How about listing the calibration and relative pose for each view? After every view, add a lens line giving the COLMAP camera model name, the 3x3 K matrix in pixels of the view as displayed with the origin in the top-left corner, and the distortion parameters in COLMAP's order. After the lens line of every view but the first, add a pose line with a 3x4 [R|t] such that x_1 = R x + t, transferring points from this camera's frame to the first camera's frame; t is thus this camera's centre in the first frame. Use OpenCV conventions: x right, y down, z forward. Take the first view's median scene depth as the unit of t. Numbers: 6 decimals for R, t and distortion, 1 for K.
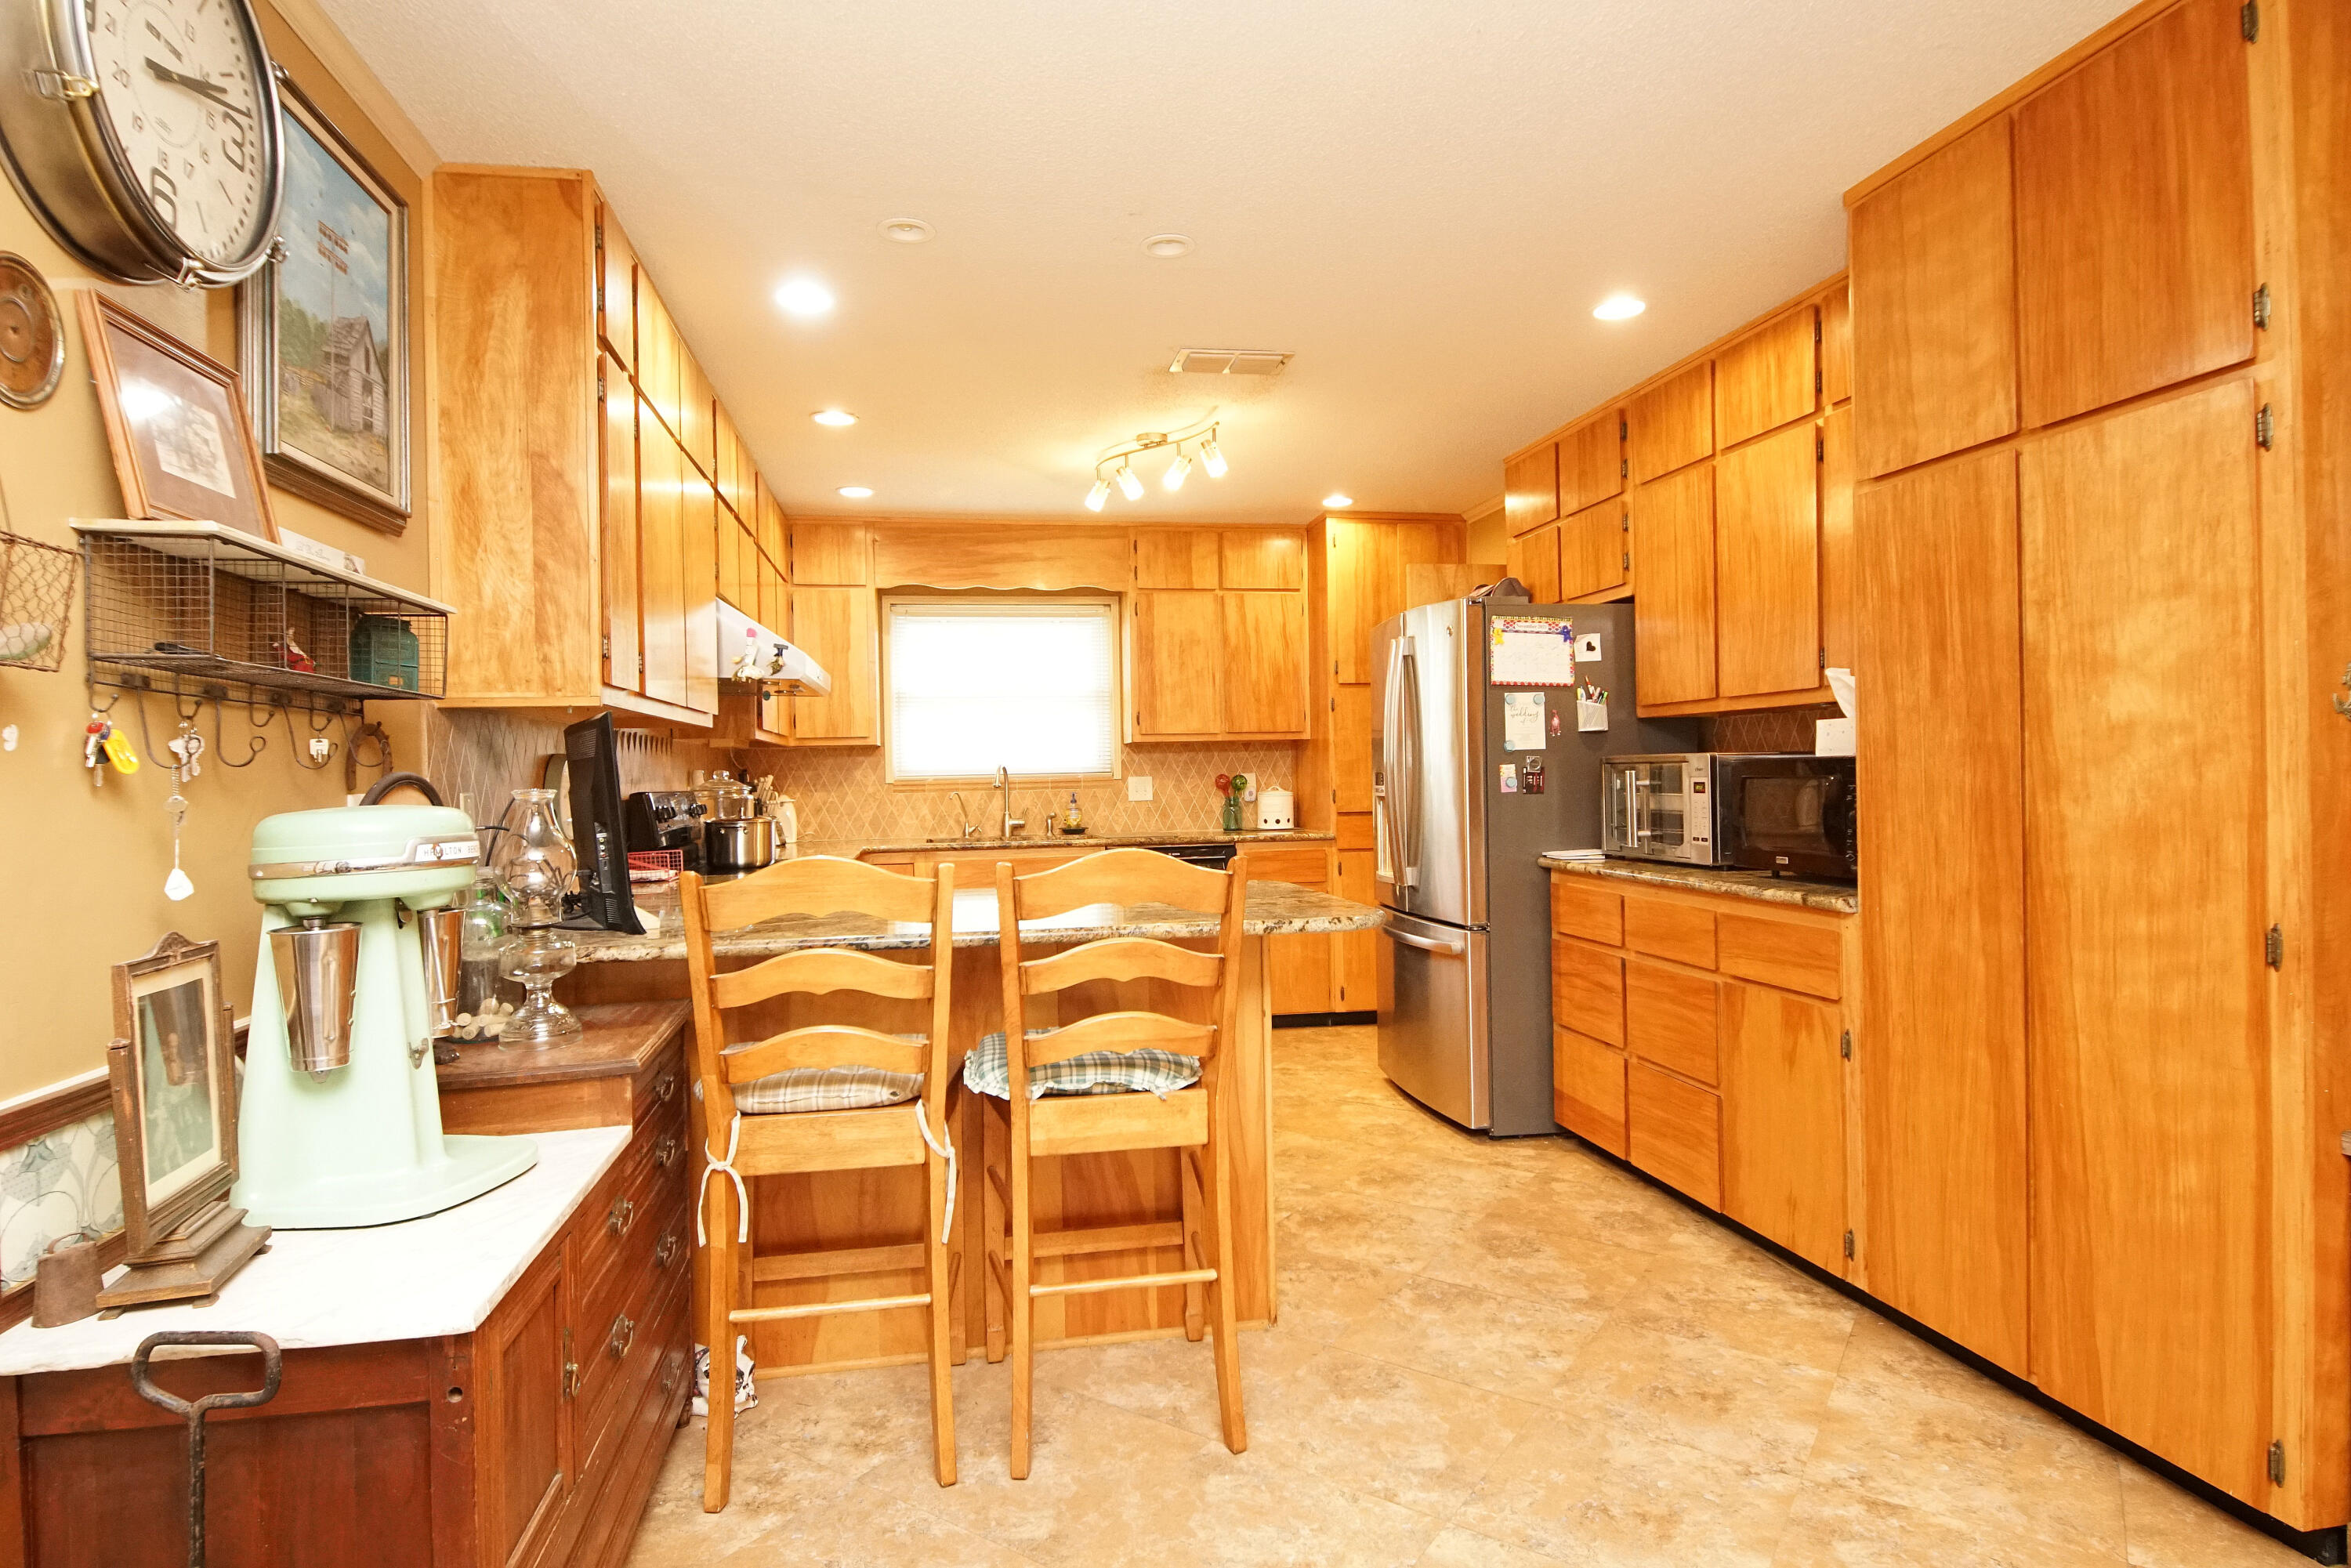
lens RADIAL K [[1259.2, 0, 1155.1], [0, 1259.2, 771.1], [0, 0, 1]] dist [0.044549, -0.043030]
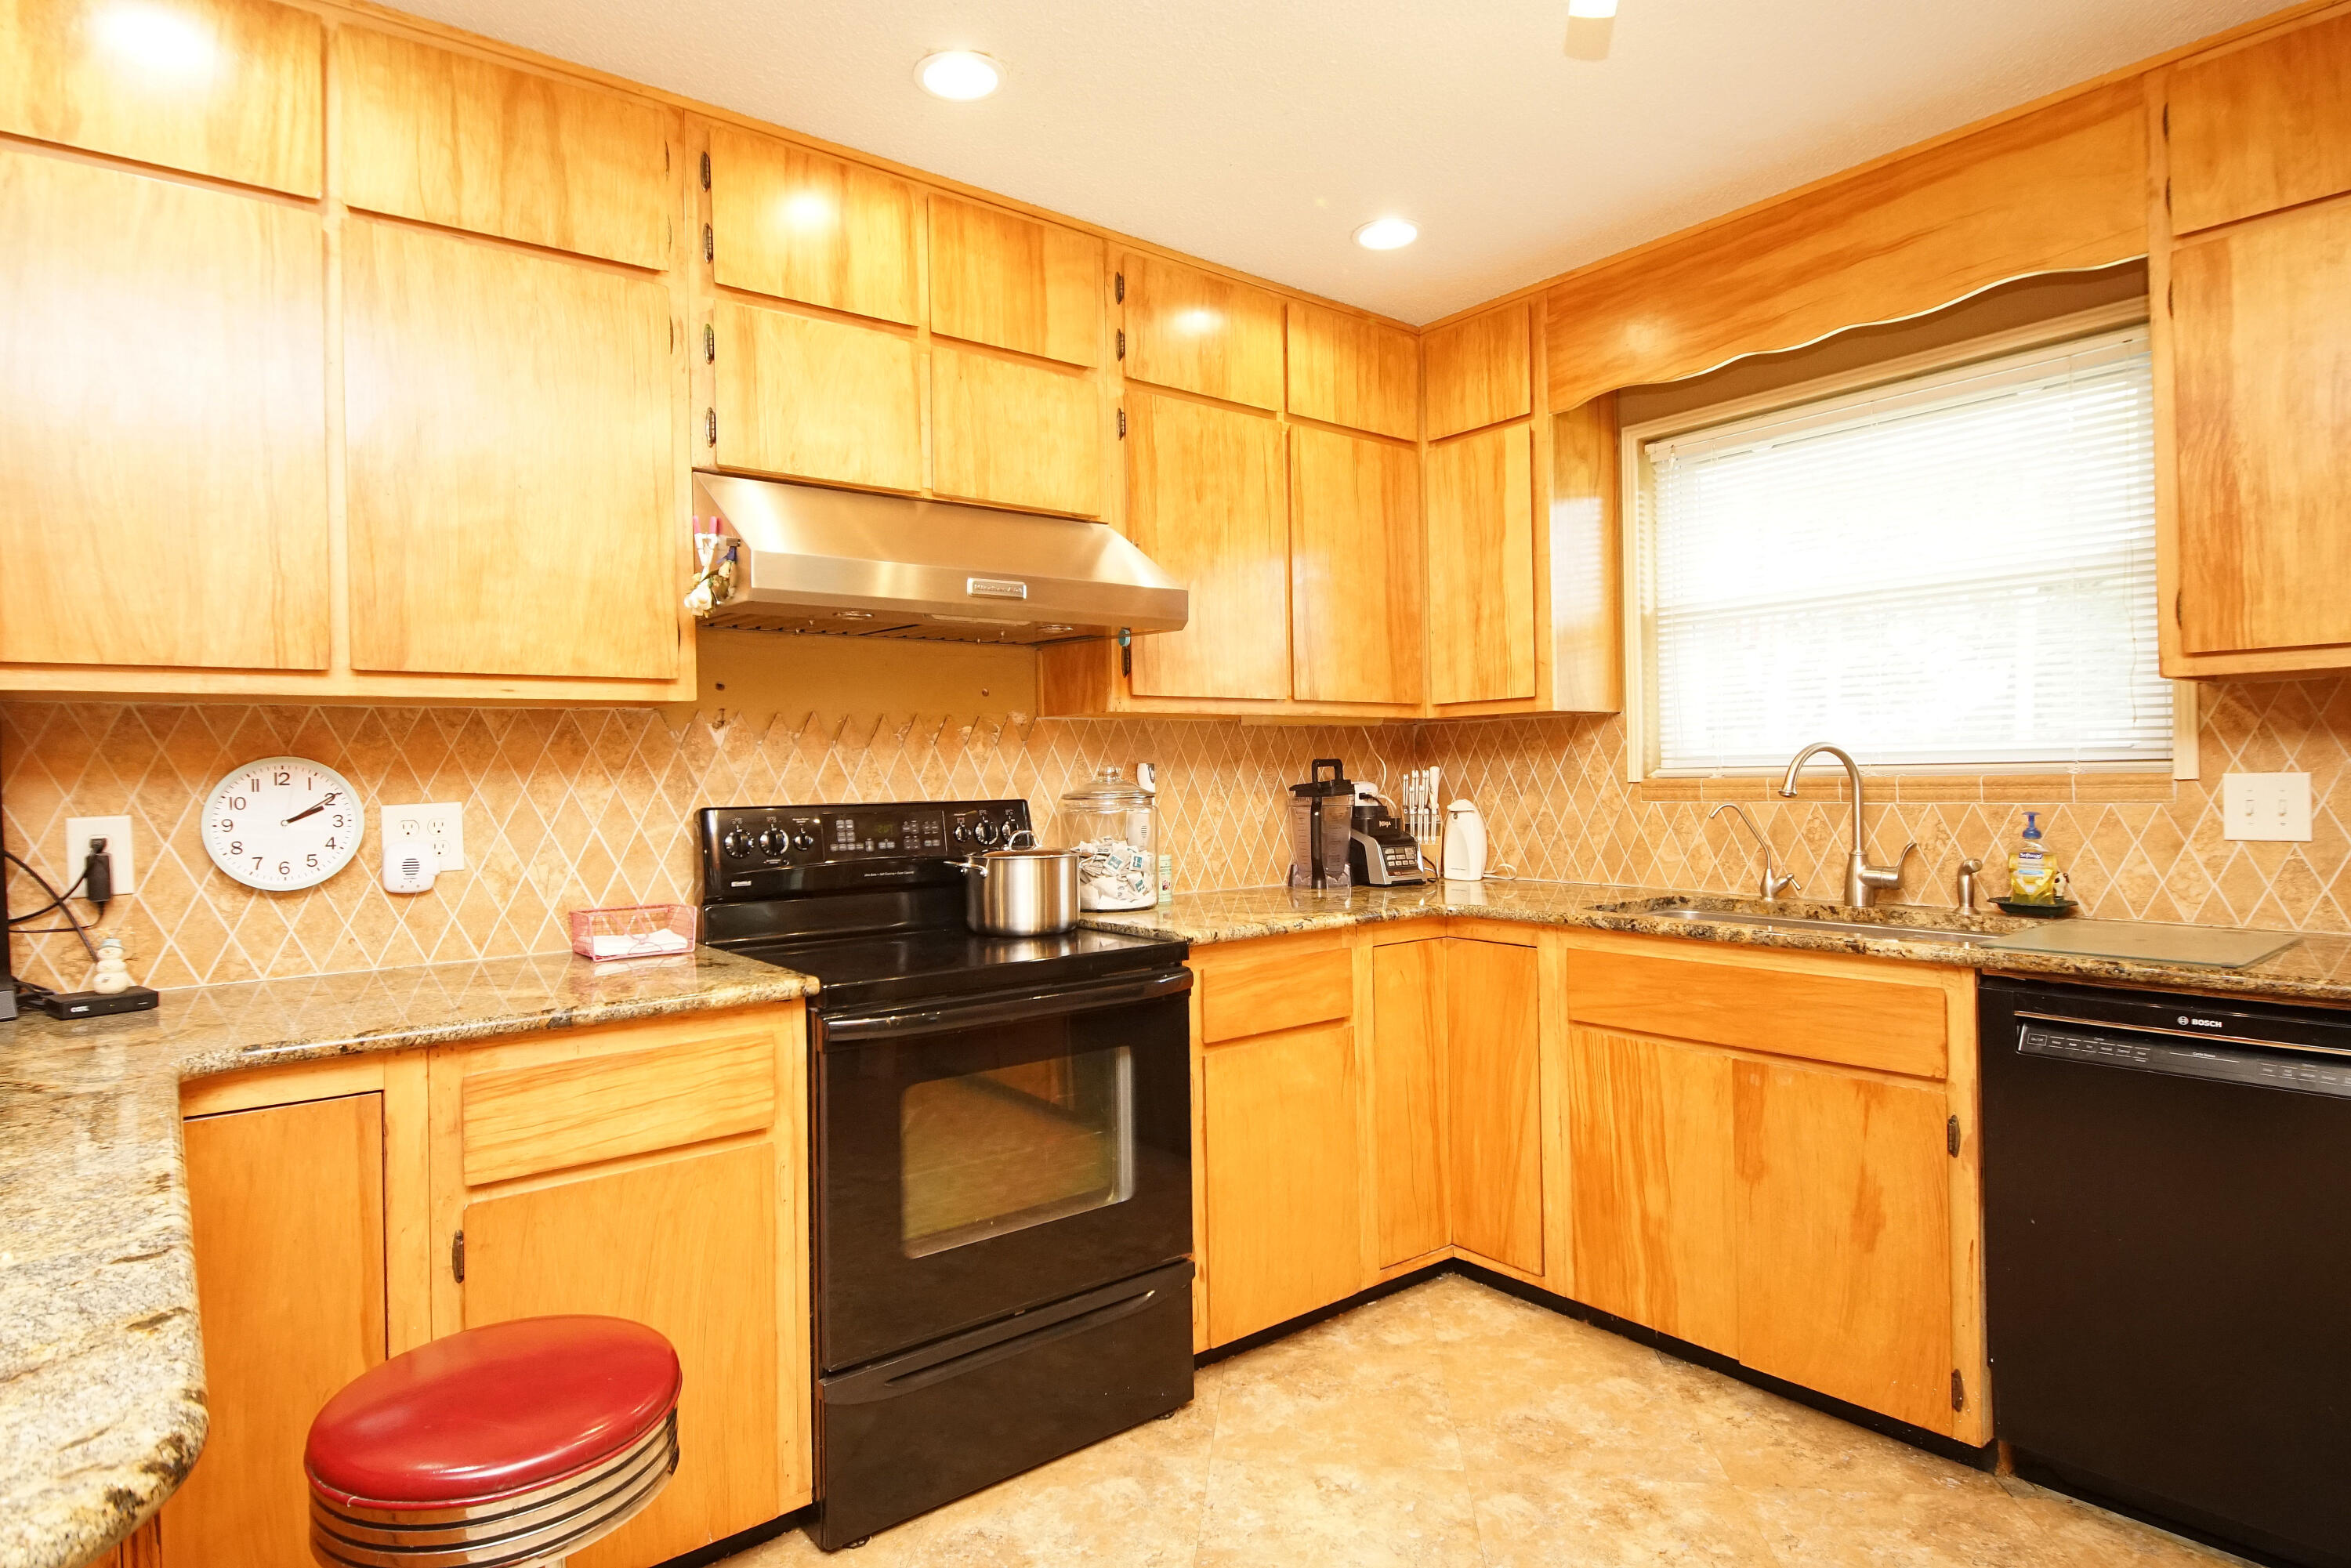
lens RADIAL K [[1259.2, 0, 1155.1], [0, 1259.2, 771.1], [0, 0, 1]] dist [0.044549, -0.043030]
pose [[0.469439, 0.008303, -0.882926, 0.210788], [0.011951, 0.999804, 0.015756, -0.007464], [0.882884, -0.017949, 0.469248, 0.739539]]
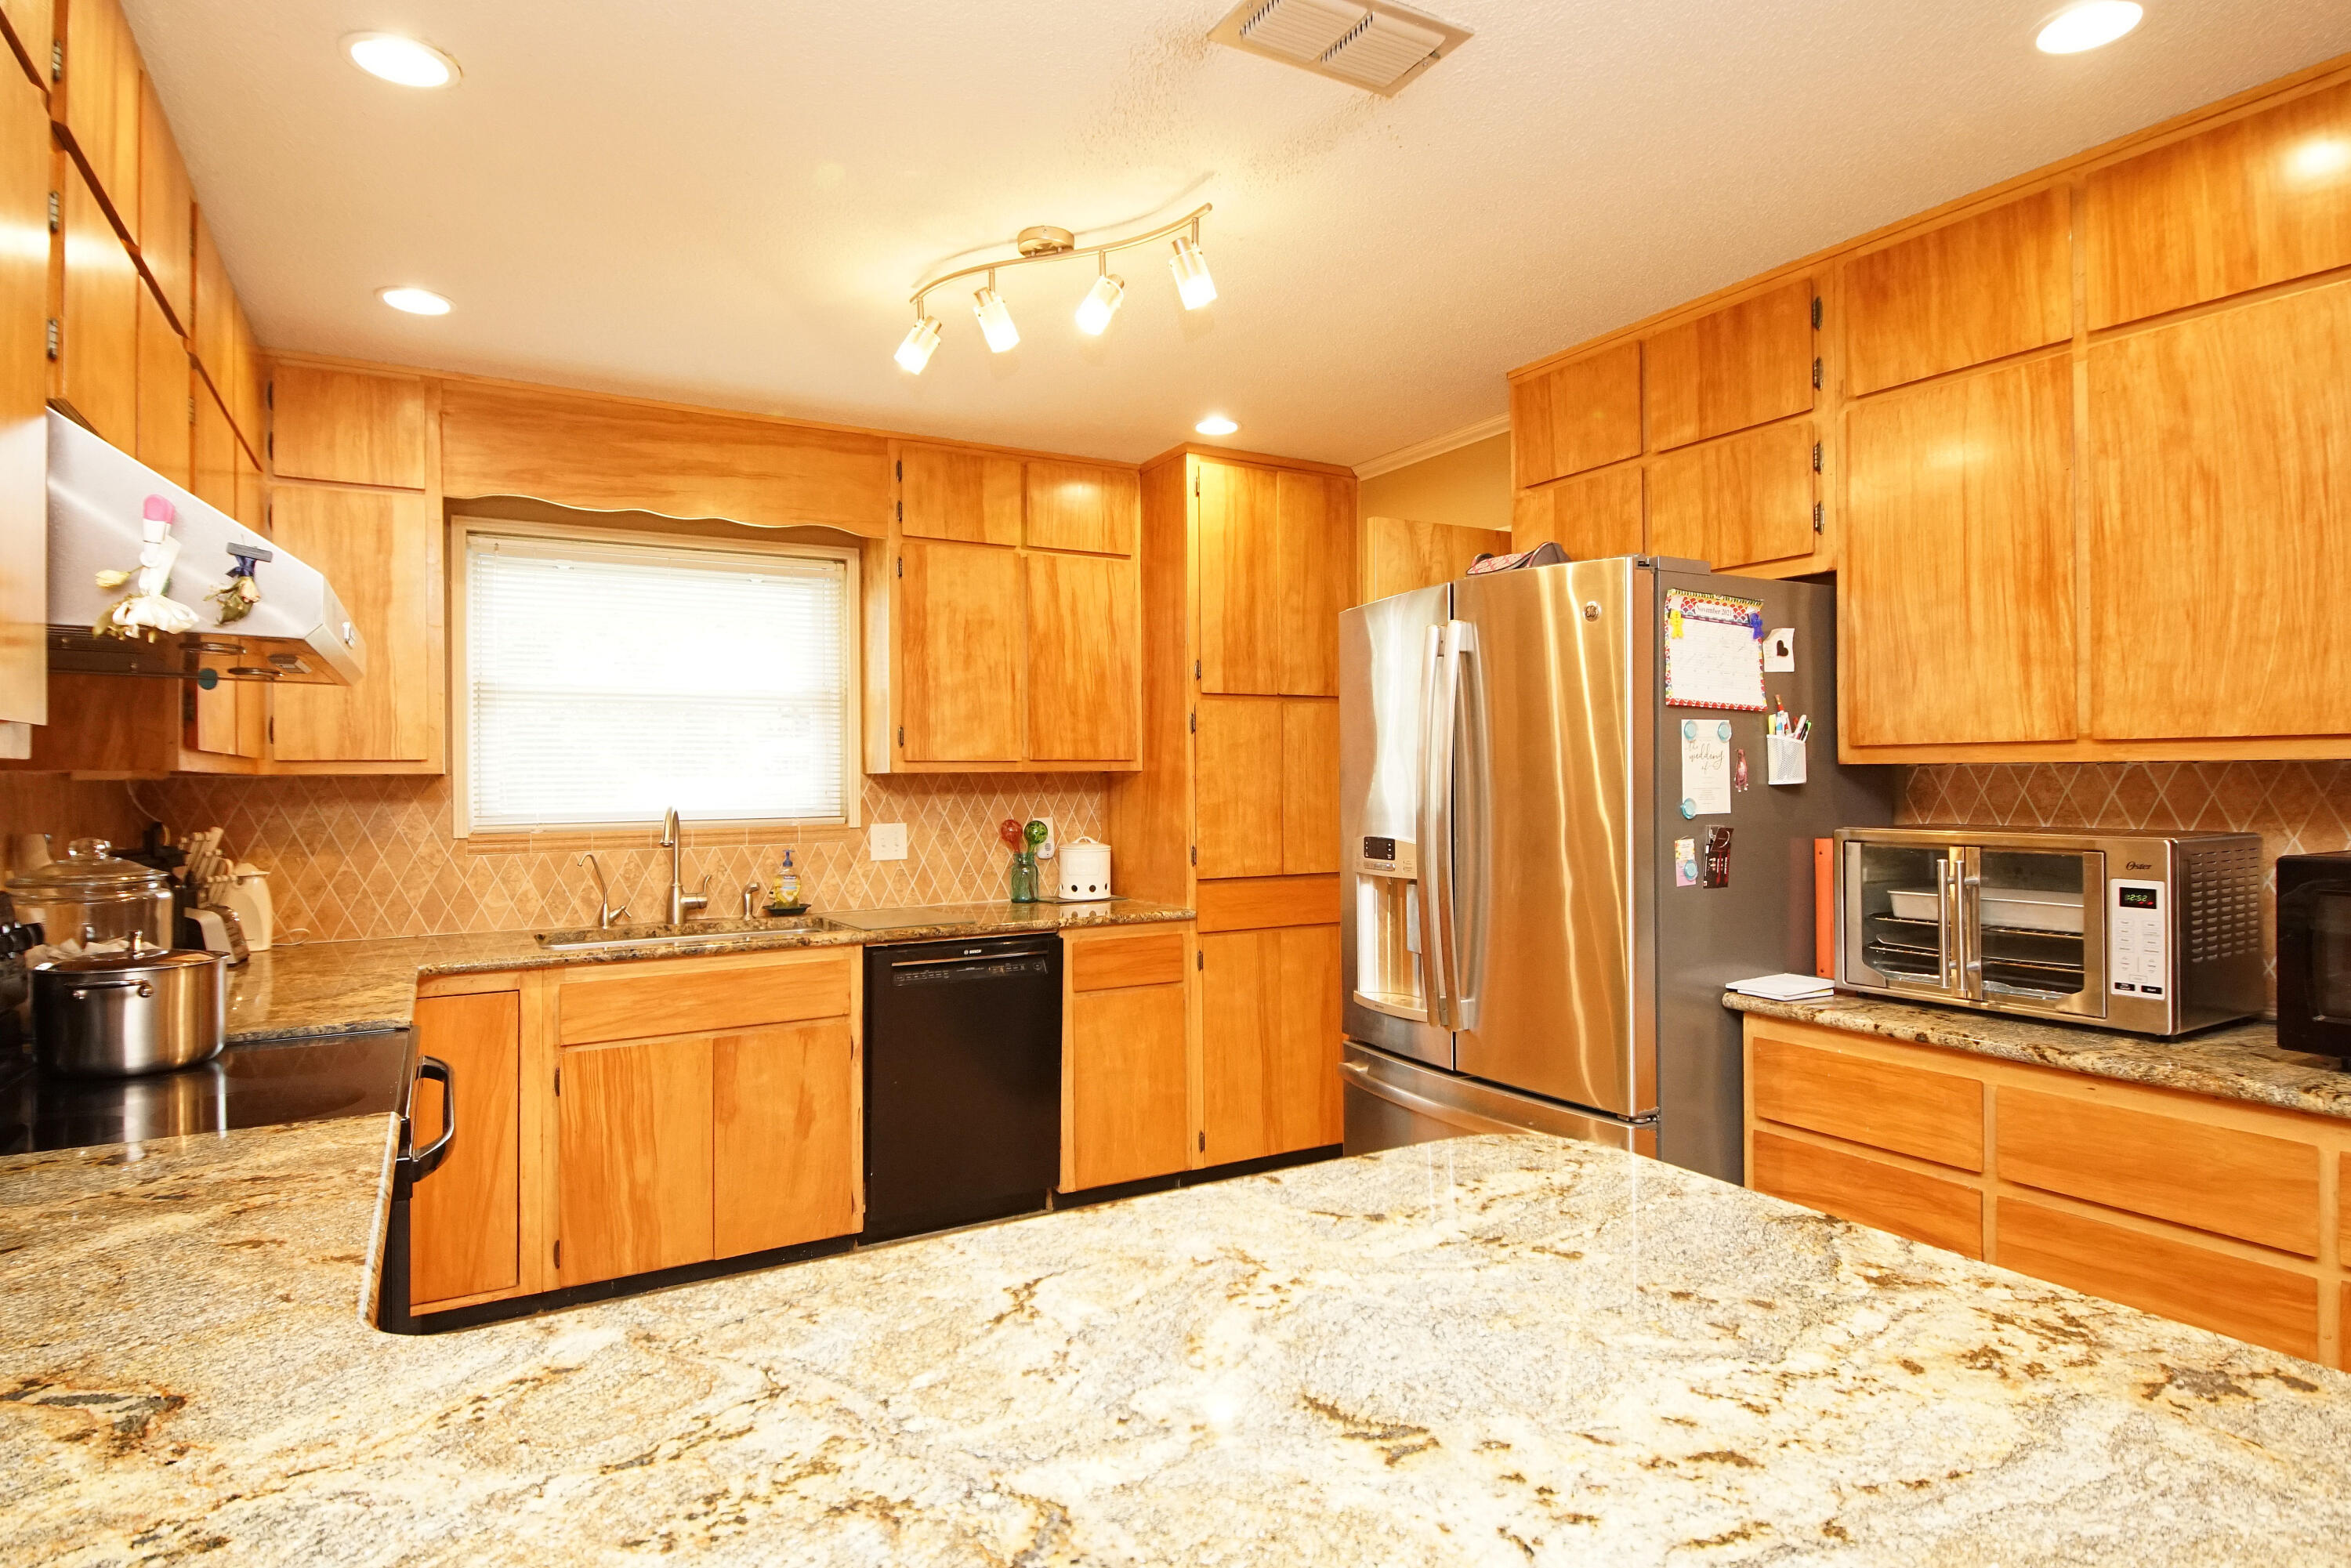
lens RADIAL K [[1259.2, 0, 1155.1], [0, 1259.2, 771.1], [0, 0, 1]] dist [0.044549, -0.043030]
pose [[0.943520, 0.012291, 0.331088, -0.132621], [-0.010149, 0.999915, -0.008198, -0.025568], [-0.331161, 0.004375, 0.943564, 0.440014]]
